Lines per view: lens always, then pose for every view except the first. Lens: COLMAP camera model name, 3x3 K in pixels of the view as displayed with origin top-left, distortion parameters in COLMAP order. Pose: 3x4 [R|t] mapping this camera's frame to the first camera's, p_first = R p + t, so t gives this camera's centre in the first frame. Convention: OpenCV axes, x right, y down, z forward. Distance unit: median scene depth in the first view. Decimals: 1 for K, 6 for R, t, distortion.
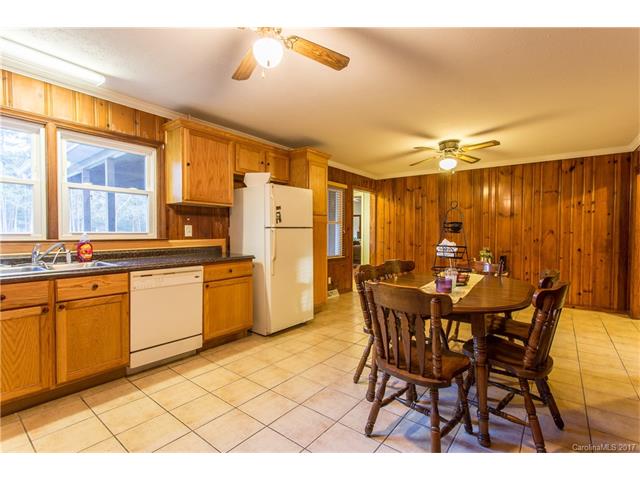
lens RADIAL K [[305.3, 0, 316.7], [0, 305.3, 239.0], [0, 0, 1]] dist [0.000437, 0.000886]
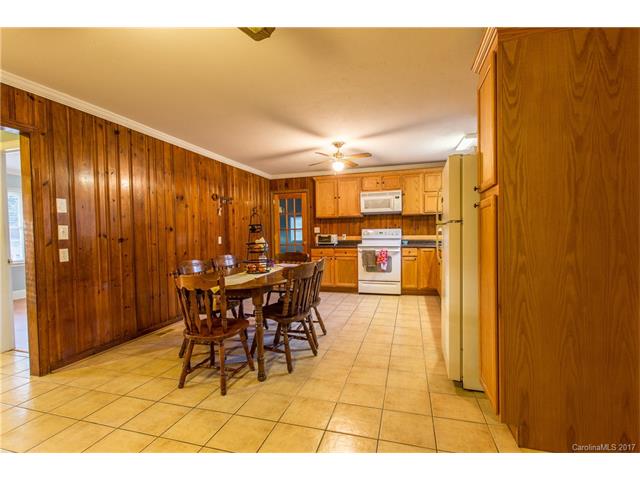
lens RADIAL K [[305.3, 0, 316.7], [0, 305.3, 239.0], [0, 0, 1]] dist [0.000437, 0.000886]
pose [[-0.928618, 0.022165, -0.370374, 0.491507], [0.009102, 0.999274, 0.036982, -0.030061], [0.370925, 0.030971, -0.928146, 1.648185]]
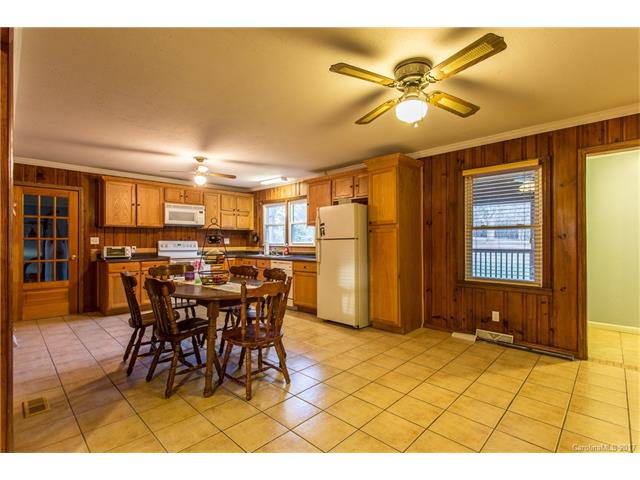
lens RADIAL K [[305.3, 0, 316.7], [0, 305.3, 239.0], [0, 0, 1]] dist [0.000437, 0.000886]
pose [[-0.103758, -0.009230, -0.994560, 1.195954], [-0.014764, 0.999861, -0.007739, -0.028604], [0.994493, 0.013880, -0.103880, 1.122322]]
